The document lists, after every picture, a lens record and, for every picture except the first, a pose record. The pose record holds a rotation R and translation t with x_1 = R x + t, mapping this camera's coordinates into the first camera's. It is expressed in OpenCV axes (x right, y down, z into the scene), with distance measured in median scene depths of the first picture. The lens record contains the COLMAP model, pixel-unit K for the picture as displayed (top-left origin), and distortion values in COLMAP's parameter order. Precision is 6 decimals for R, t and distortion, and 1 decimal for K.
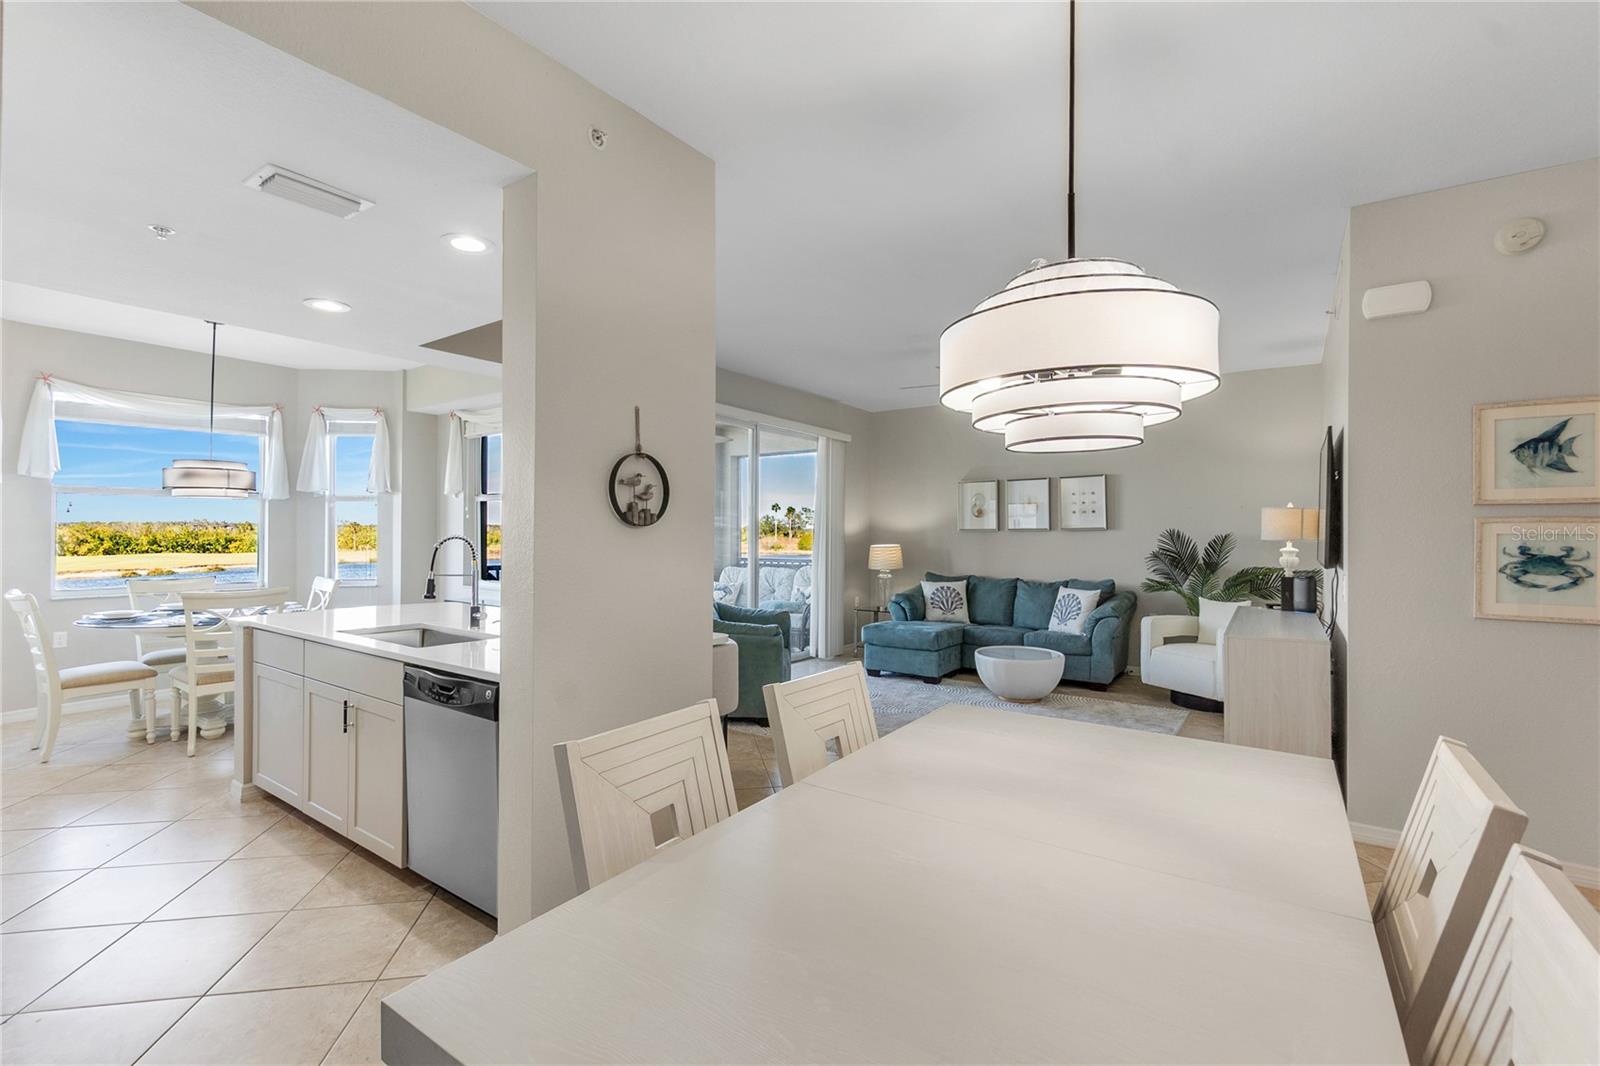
lens RADIAL K [[695.1, 0, 788.1], [0, 695.1, 533.6], [0, 0, 1]] dist [-0.014617, 0.003723]
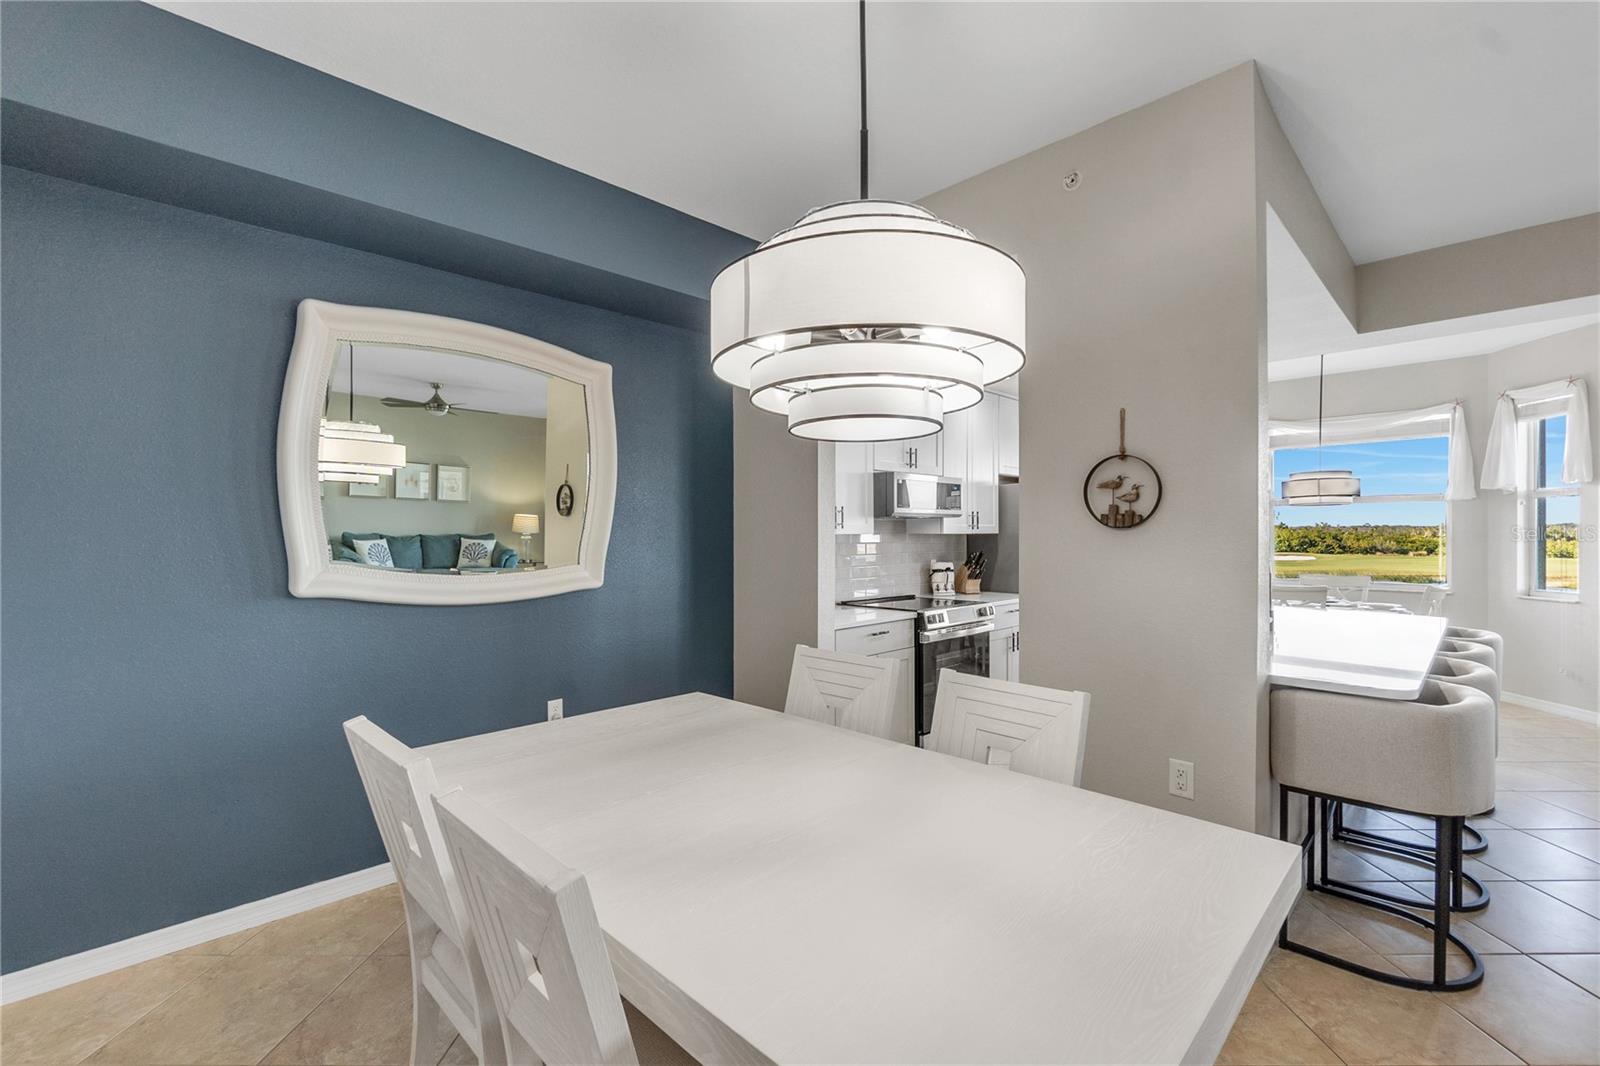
lens RADIAL K [[695.1, 0, 810.3], [0, 695.1, 532.1], [0, 0, 1]] dist [-0.014617, 0.003723]
pose [[-0.160872, -0.006779, -0.986952, 0.319705], [0.000436, 0.999976, -0.006940, 0.000356], [0.986975, -0.001547, -0.160865, 0.274398]]
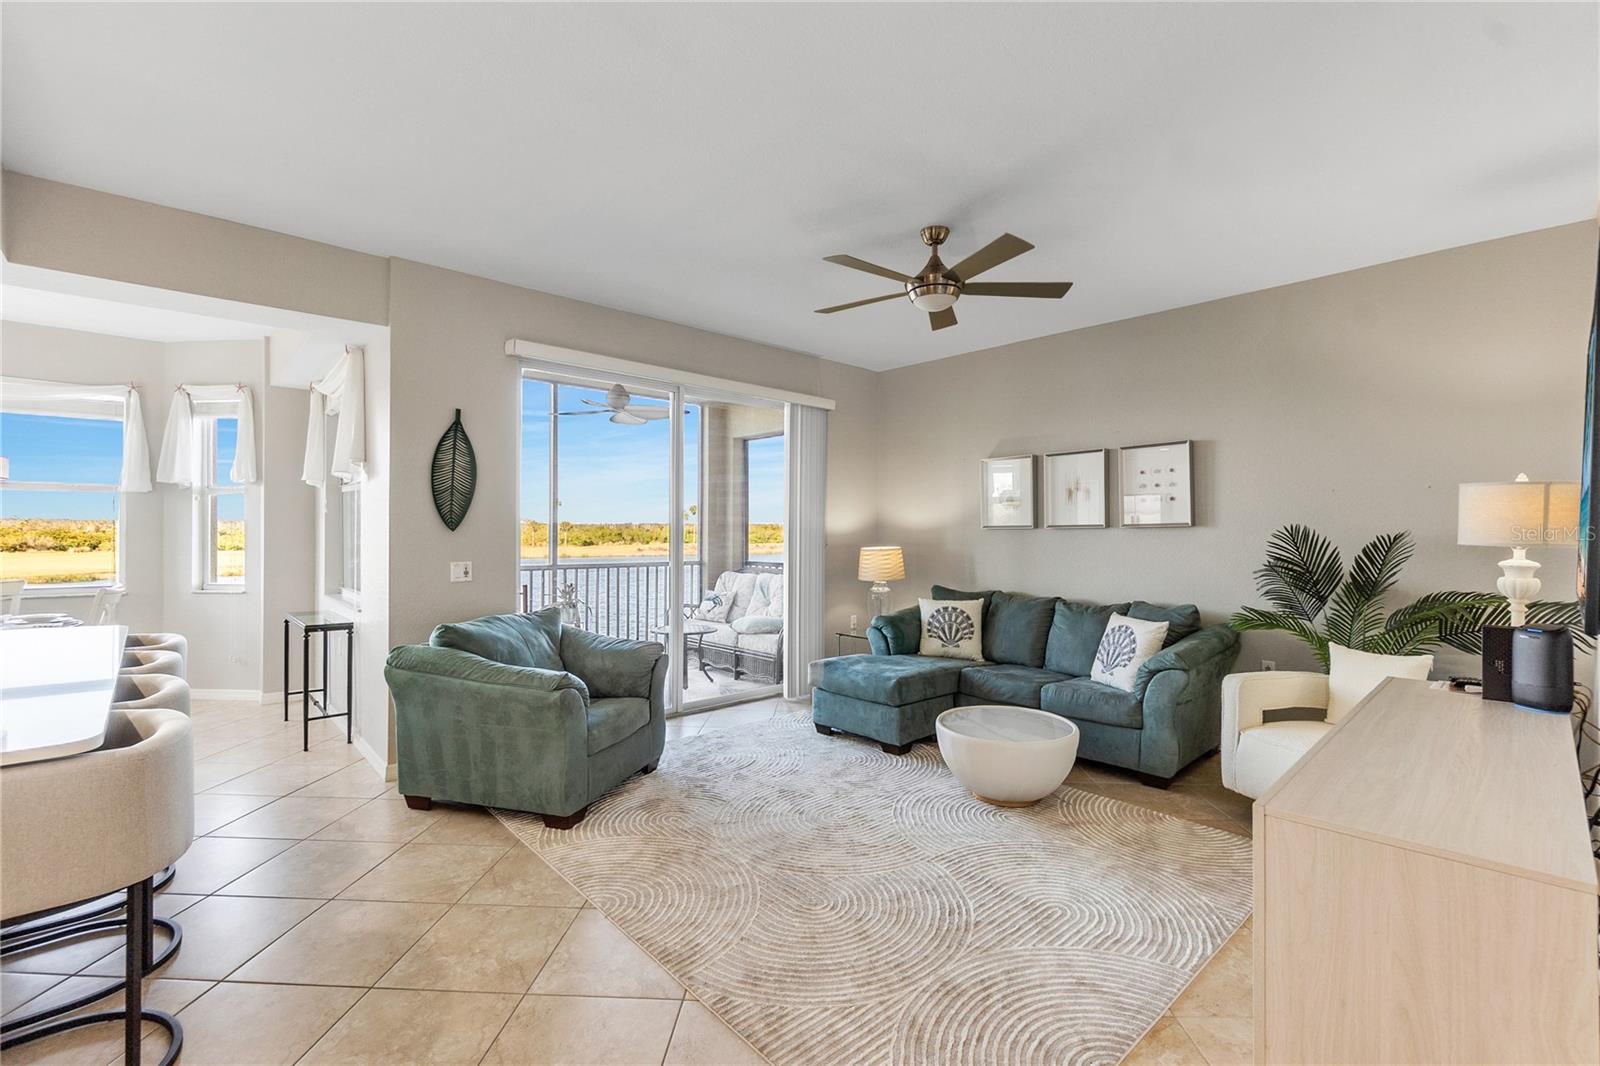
lens RADIAL K [[695.1, 0, 792.3], [0, 695.1, 535.6], [0, 0, 1]] dist [-0.014617, 0.003723]
pose [[0.978943, 0.002159, -0.204125, 0.245637], [-0.001135, 0.999986, 0.005129, -0.000143], [0.204133, -0.004789, 0.978931, 0.314308]]
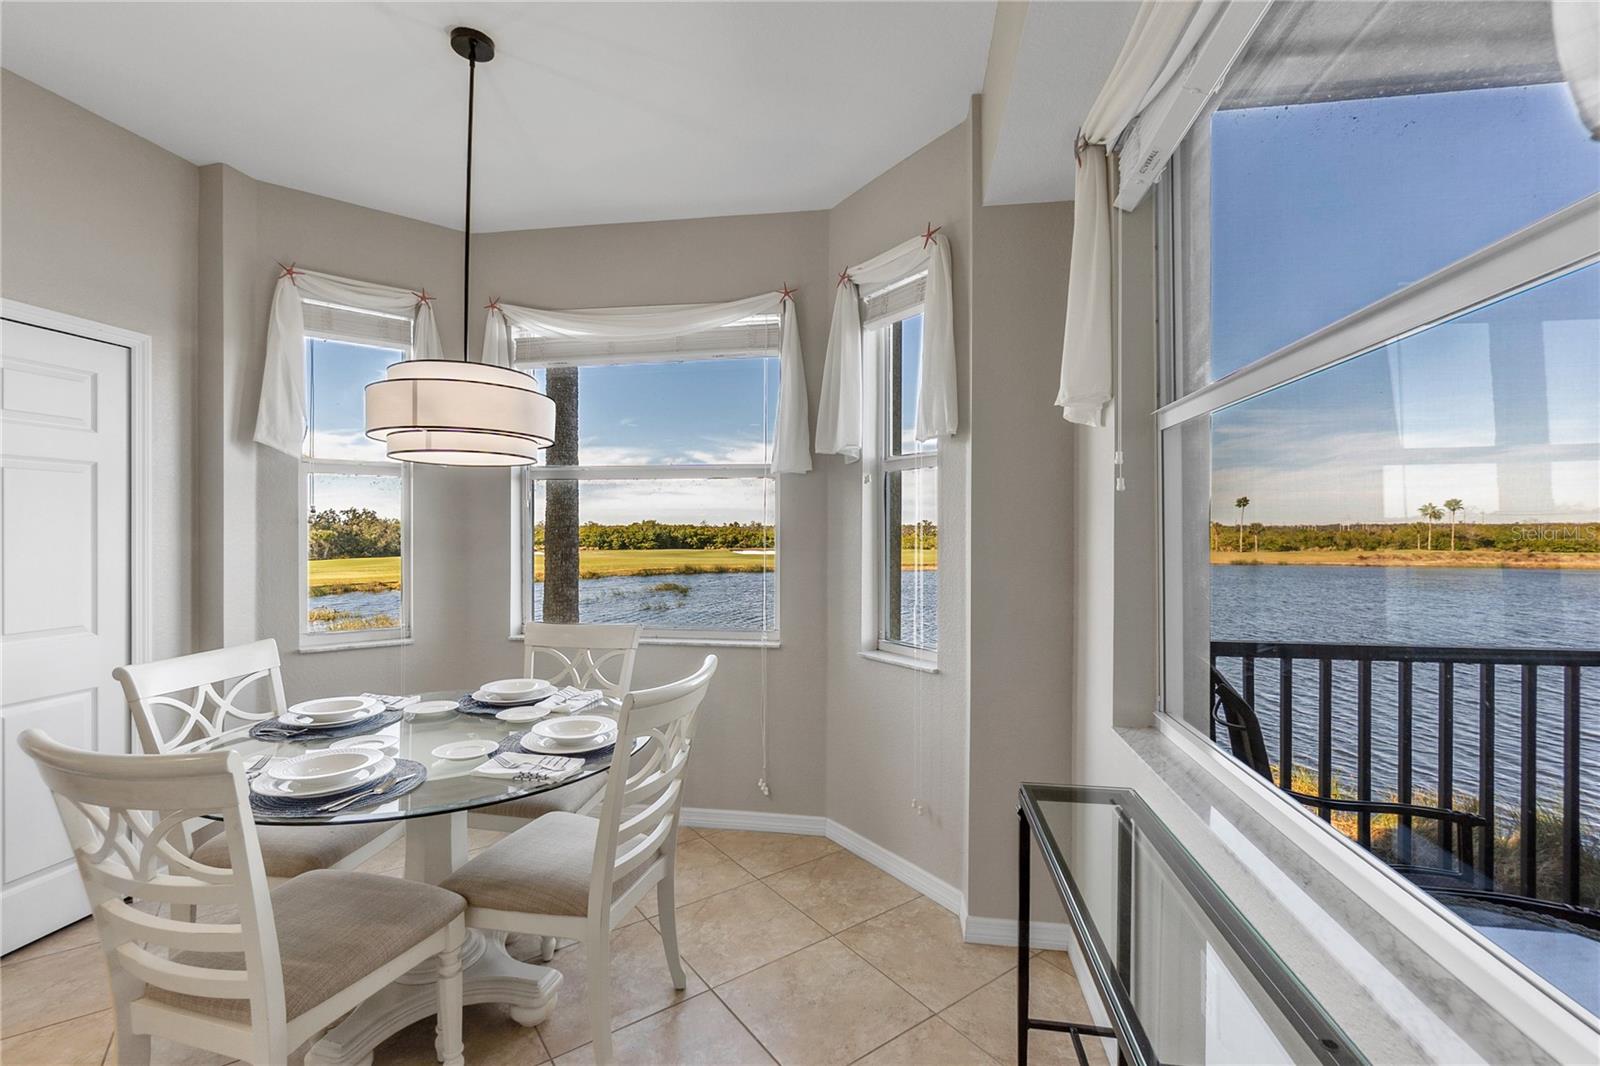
lens RADIAL K [[695.1, 0, 803.5], [0, 695.1, 528.7], [0, 0, 1]] dist [-0.014617, 0.003723]
pose [[0.453031, -0.006392, -0.891472, -0.277620], [-0.001335, 0.999968, -0.007848, -0.005012], [0.891494, 0.004745, 0.453008, 0.767104]]
